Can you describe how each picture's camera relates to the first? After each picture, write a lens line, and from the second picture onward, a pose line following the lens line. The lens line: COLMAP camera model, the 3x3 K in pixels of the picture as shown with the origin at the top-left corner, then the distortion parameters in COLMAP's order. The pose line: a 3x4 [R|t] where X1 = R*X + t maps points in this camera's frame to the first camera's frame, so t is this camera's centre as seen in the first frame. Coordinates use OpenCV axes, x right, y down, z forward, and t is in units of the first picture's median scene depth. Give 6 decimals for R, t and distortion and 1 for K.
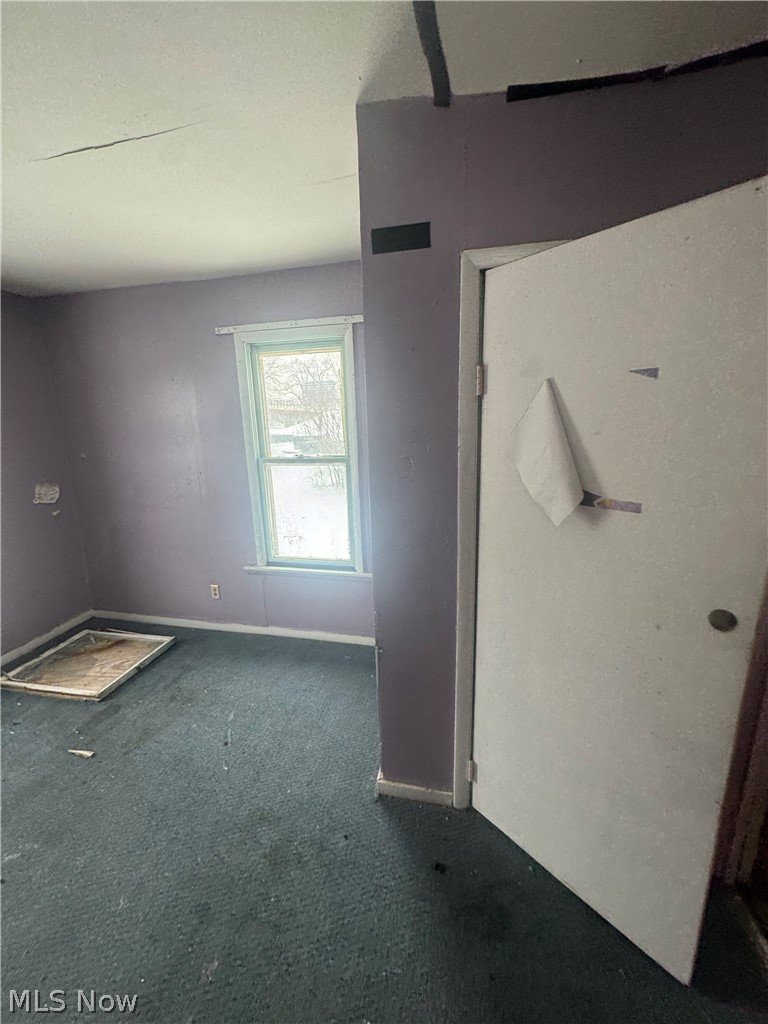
lens RADIAL K [[409.1, 0, 385.1], [0, 409.1, 512.8], [0, 0, 1]] dist [-0.002602, 0.000860]
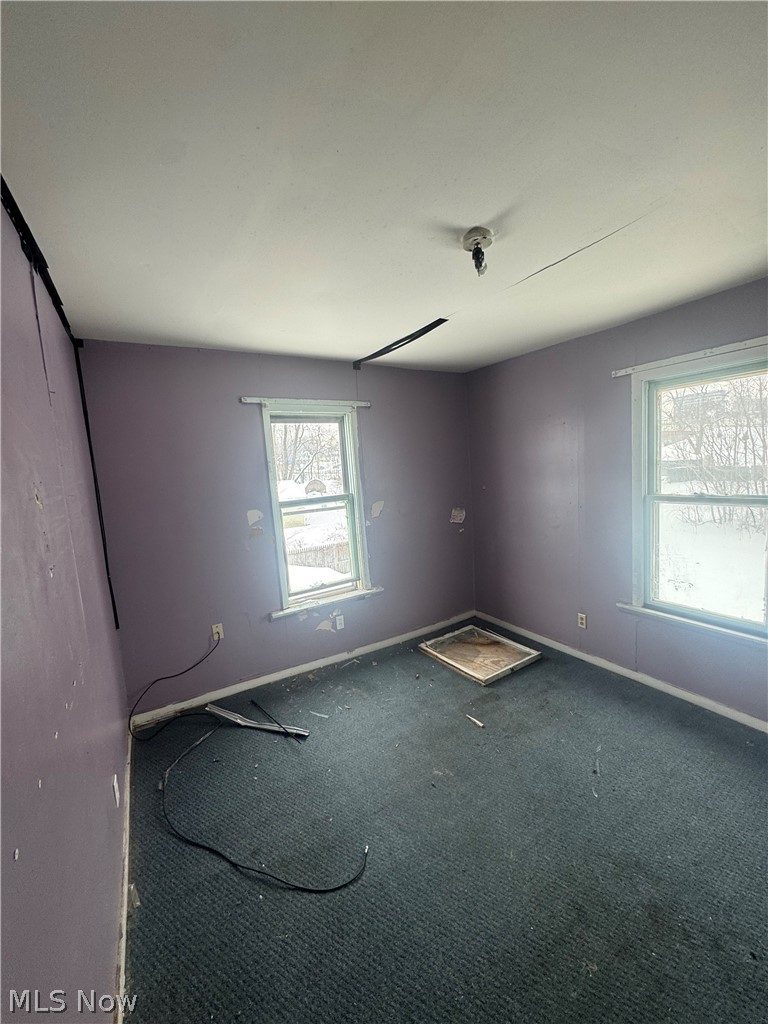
lens RADIAL K [[409.1, 0, 383.1], [0, 409.1, 511.8], [0, 0, 1]] dist [-0.002602, 0.000860]
pose [[0.693897, 0.062679, -0.717341, -0.042824], [-0.108859, 0.993886, -0.018458, -0.008261], [0.711798, 0.090898, 0.696477, -0.113269]]
